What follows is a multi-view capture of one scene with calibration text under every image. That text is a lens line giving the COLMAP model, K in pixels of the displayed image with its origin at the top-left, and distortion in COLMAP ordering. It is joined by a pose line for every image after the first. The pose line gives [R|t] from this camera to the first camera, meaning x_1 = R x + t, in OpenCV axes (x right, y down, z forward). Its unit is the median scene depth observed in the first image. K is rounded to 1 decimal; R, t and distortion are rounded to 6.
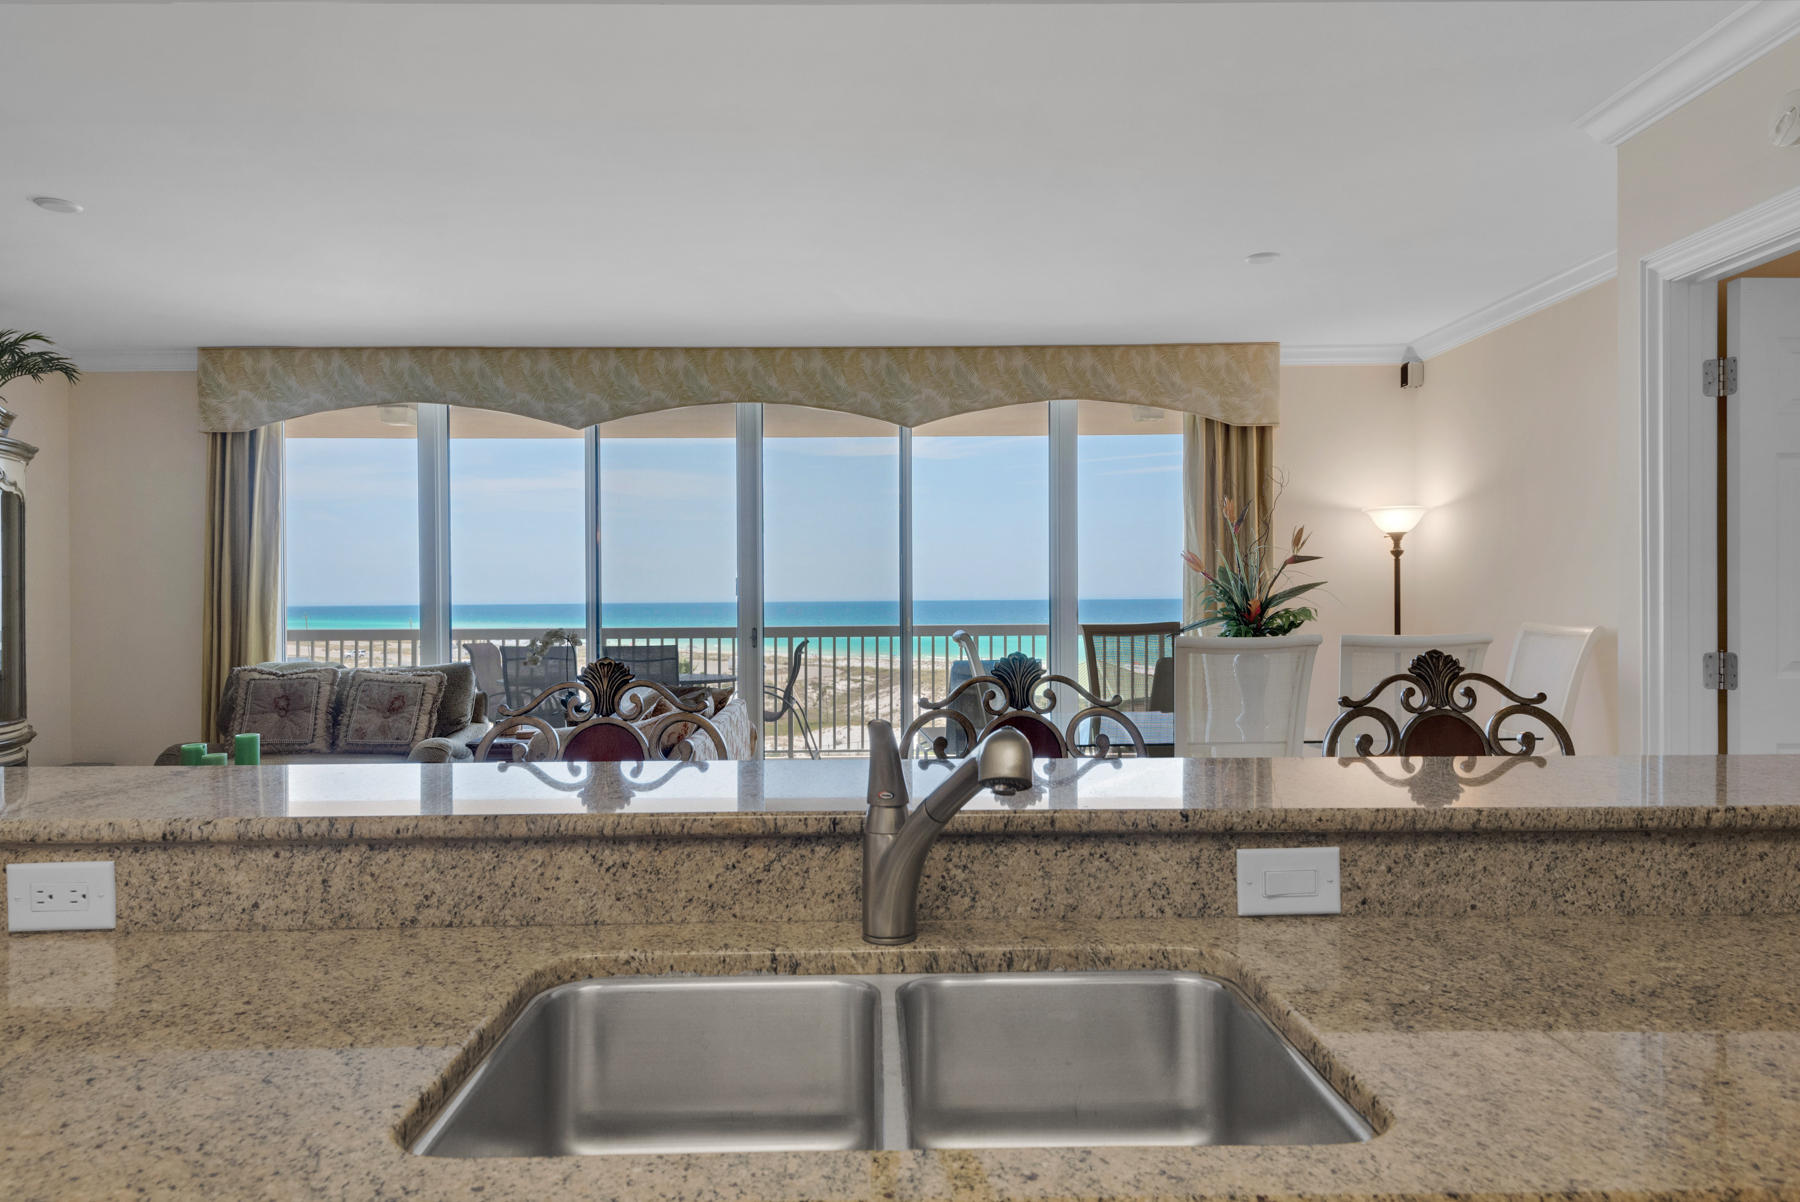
lens RADIAL K [[1146.2, 0, 870.0], [0, 1146.2, 597.5], [0, 0, 1]] dist [0.007324, 0.000030]
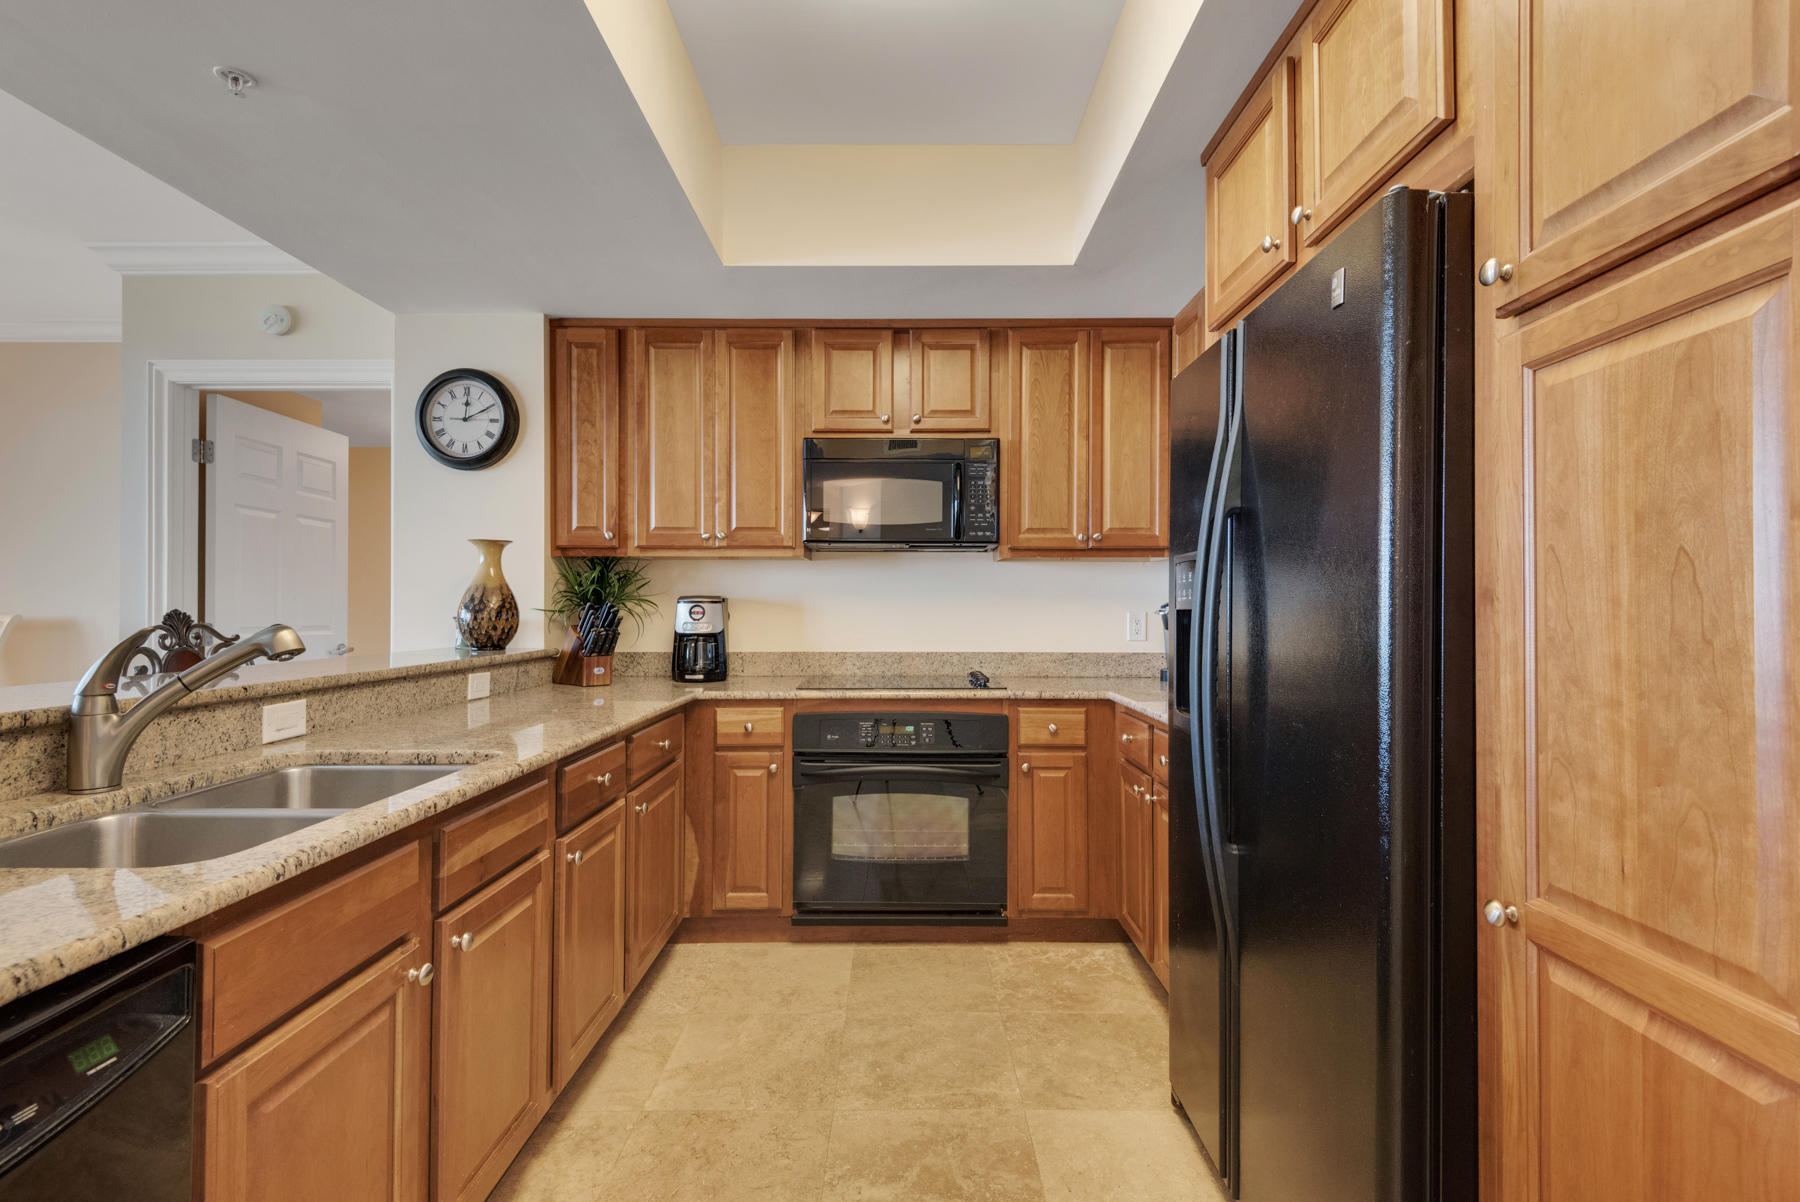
lens RADIAL K [[819.4, 0, 900.6], [0, 819.4, 603.8], [0, 0, 1]] dist [0.028276, -0.006546]
pose [[0.024437, 0.006905, 0.999678, -0.909779], [0.002533, 0.999973, -0.006969, 0.072707], [-0.999698, 0.002702, 0.024418, -0.005267]]
